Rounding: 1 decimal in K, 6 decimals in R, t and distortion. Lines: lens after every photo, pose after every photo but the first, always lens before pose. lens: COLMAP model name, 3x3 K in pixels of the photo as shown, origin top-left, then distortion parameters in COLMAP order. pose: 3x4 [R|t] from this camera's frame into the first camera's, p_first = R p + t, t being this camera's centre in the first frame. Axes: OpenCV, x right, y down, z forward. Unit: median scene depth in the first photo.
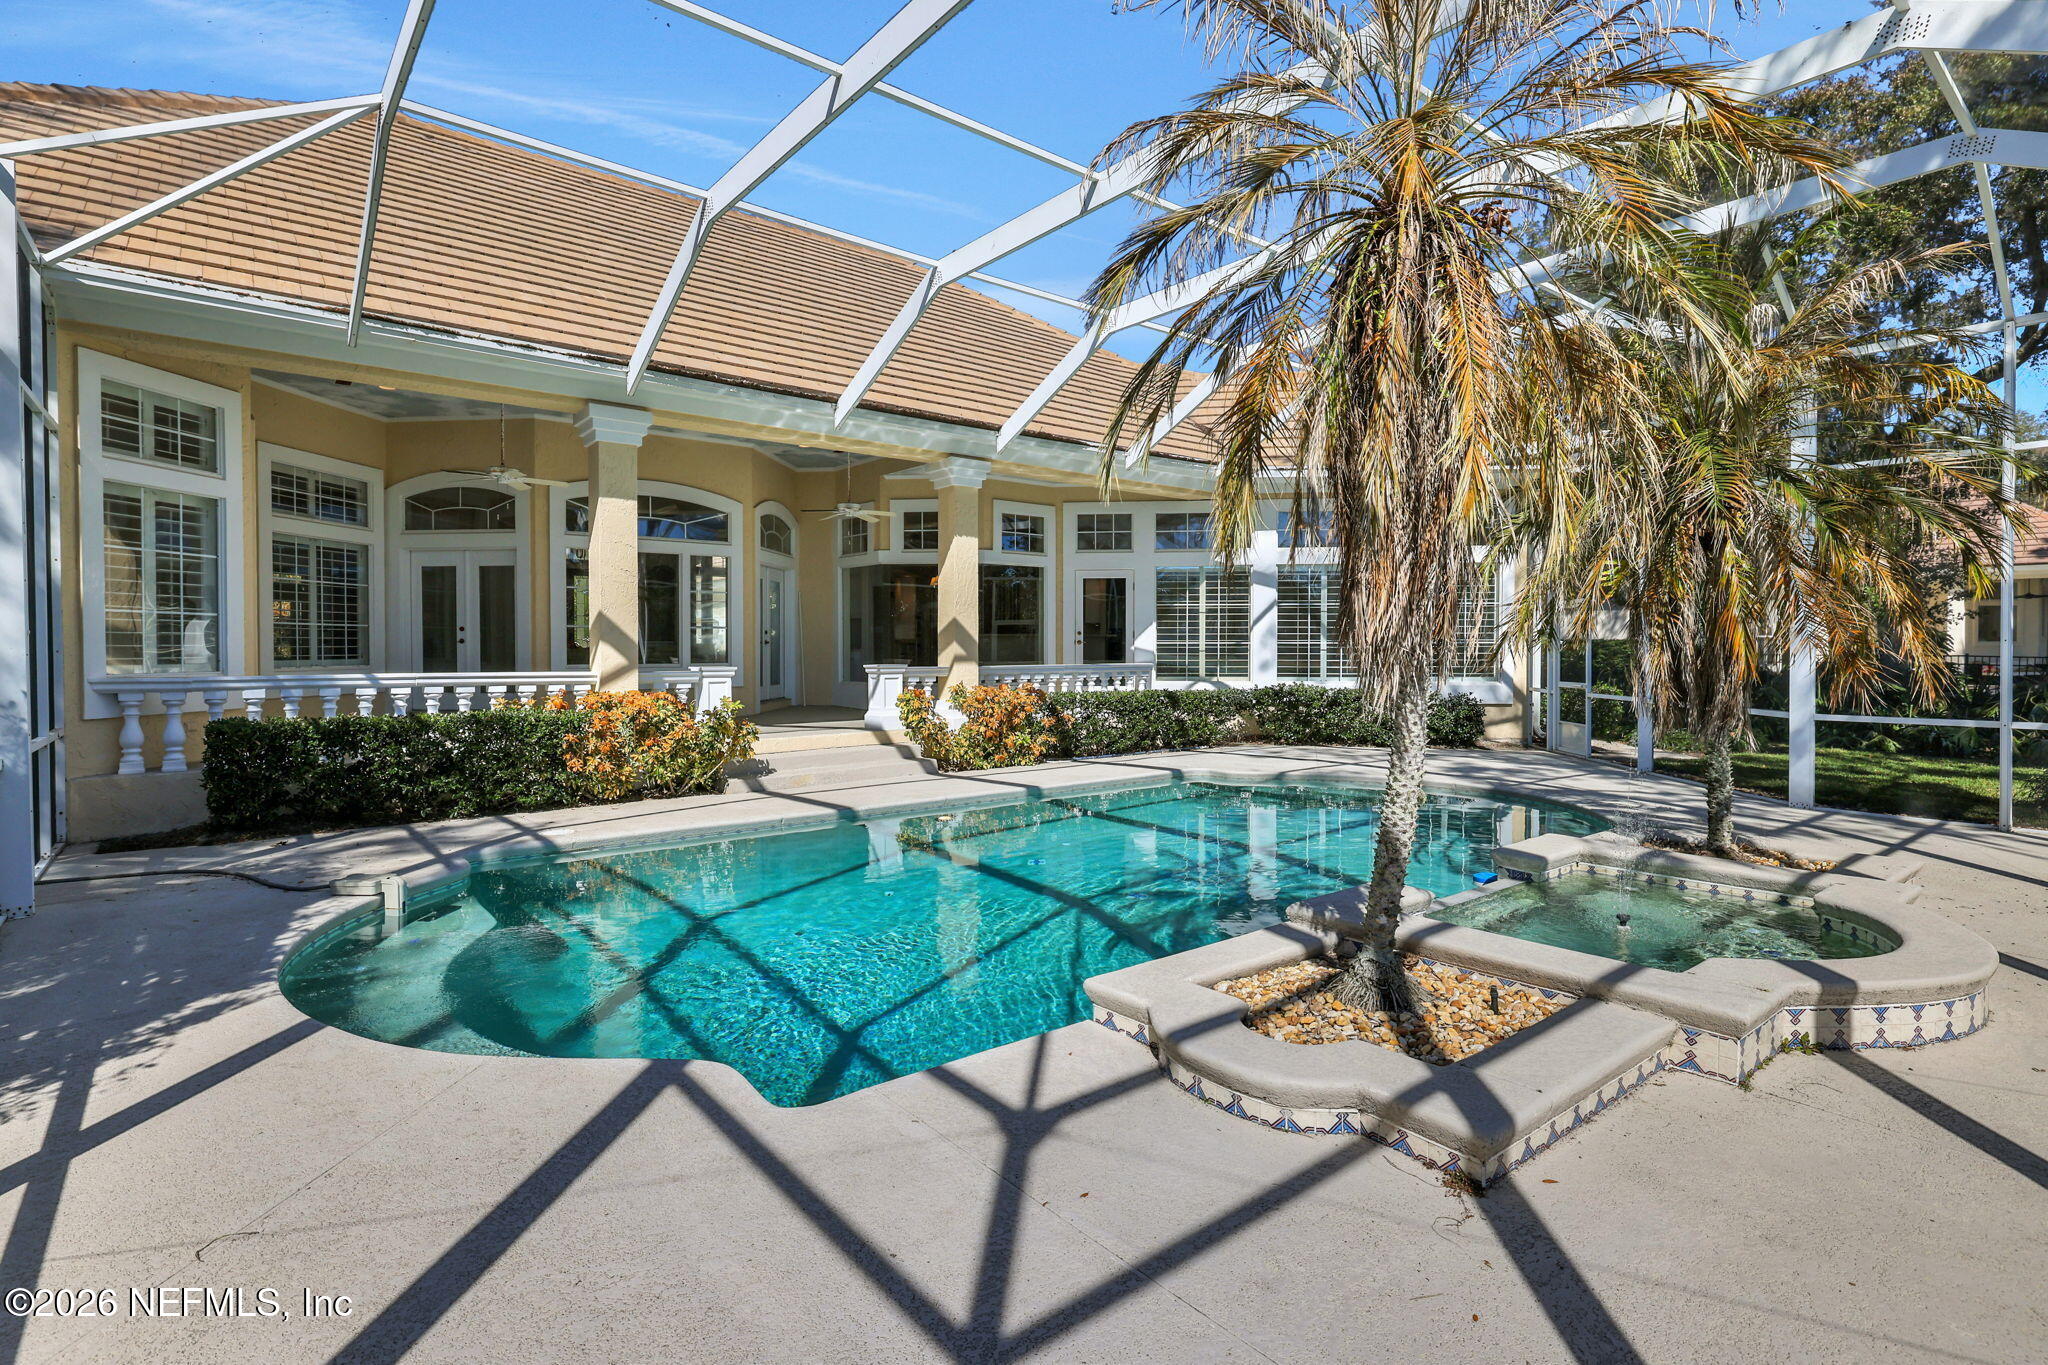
lens RADIAL K [[968.4, 0, 1026.9], [0, 968.4, 663.6], [0, 0, 1]] dist [0.004817, -0.000671]
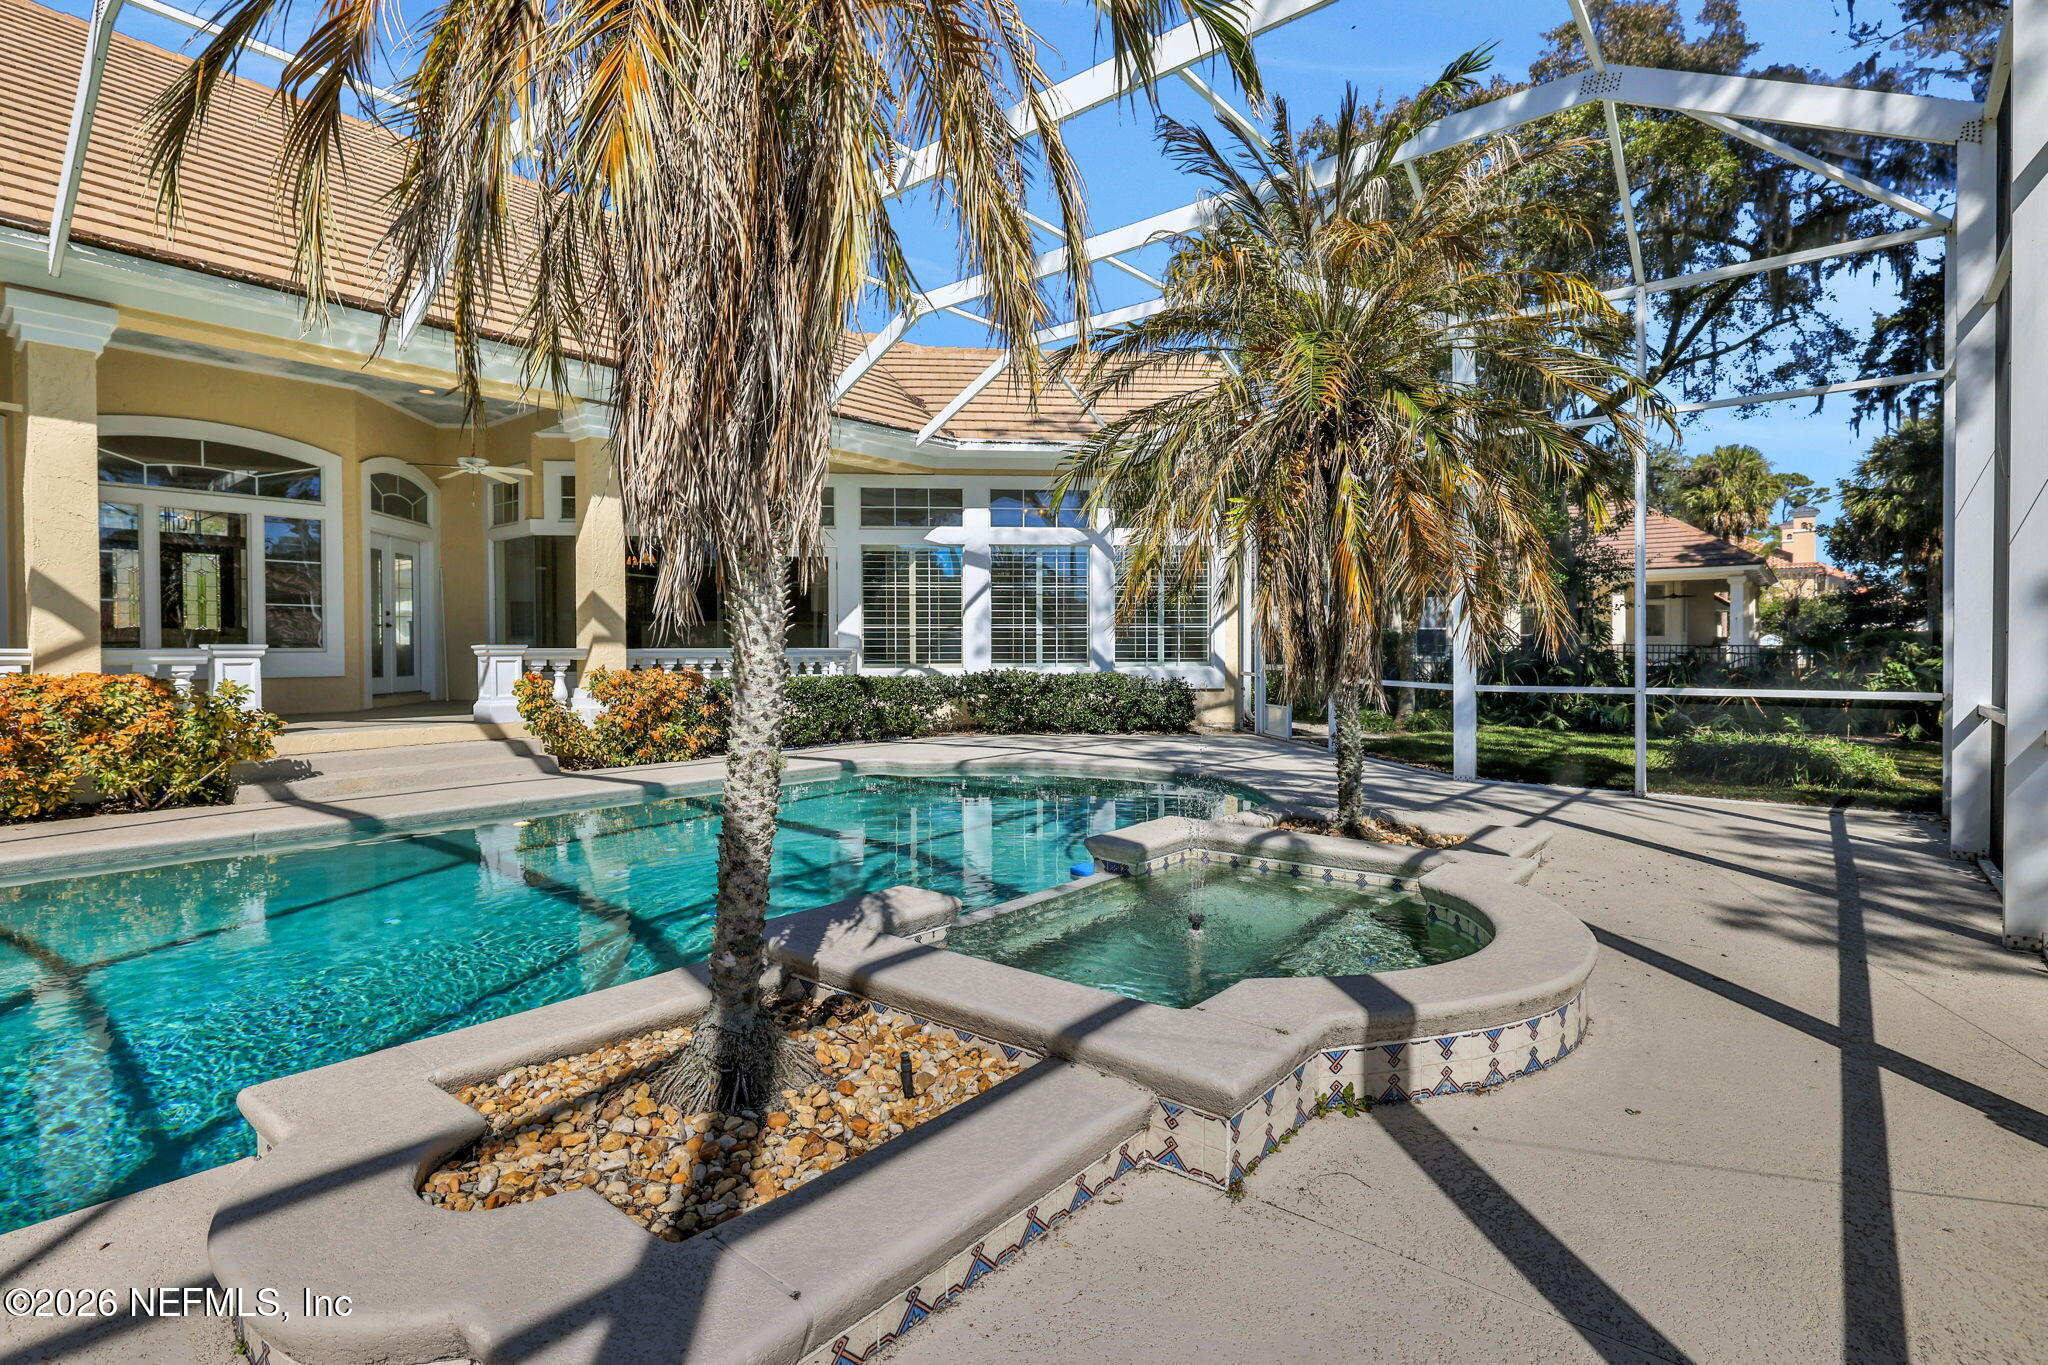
lens RADIAL K [[910.3, 0, 1027.0], [0, 910.3, 677.3], [0, 0, 1]] dist [0.000573, -0.000148]
pose [[0.984245, -0.009148, 0.176573, 0.192533], [0.008495, 0.999954, 0.004454, 0.034317], [-0.176606, -0.002883, 0.984277, 0.165681]]
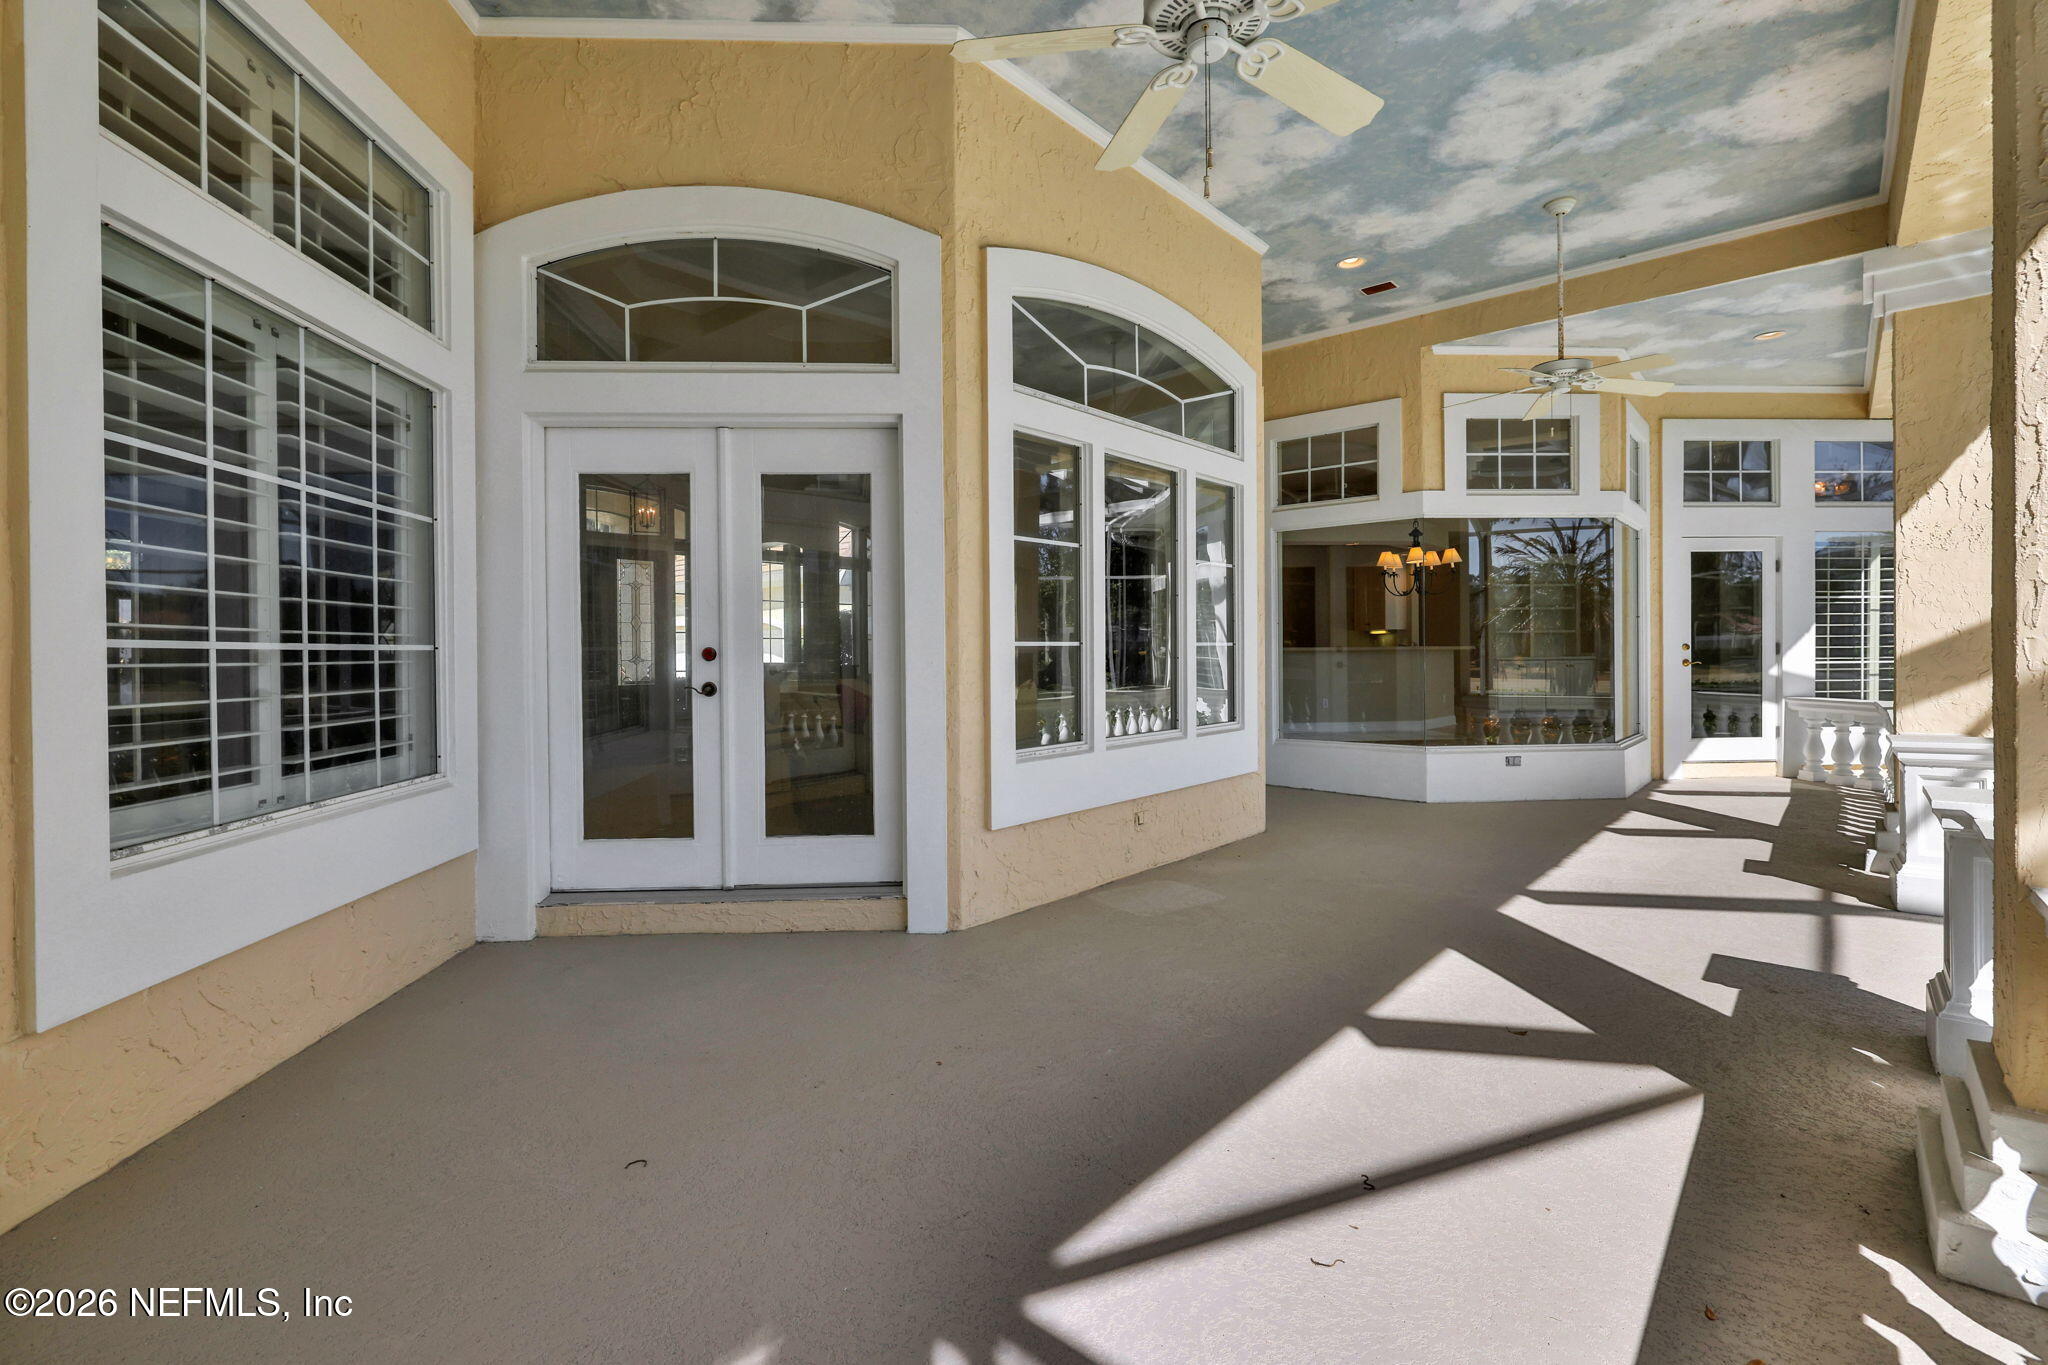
lens RADIAL K [[910.3, 0, 1024.4], [0, 910.3, 668.7], [0, 0, 1]] dist [0.000573, -0.000148]
pose [[0.988299, -0.015759, 0.151711, -0.603937], [0.017336, 0.999809, -0.009076, -0.030084], [-0.151539, 0.011600, 0.988383, 0.768457]]
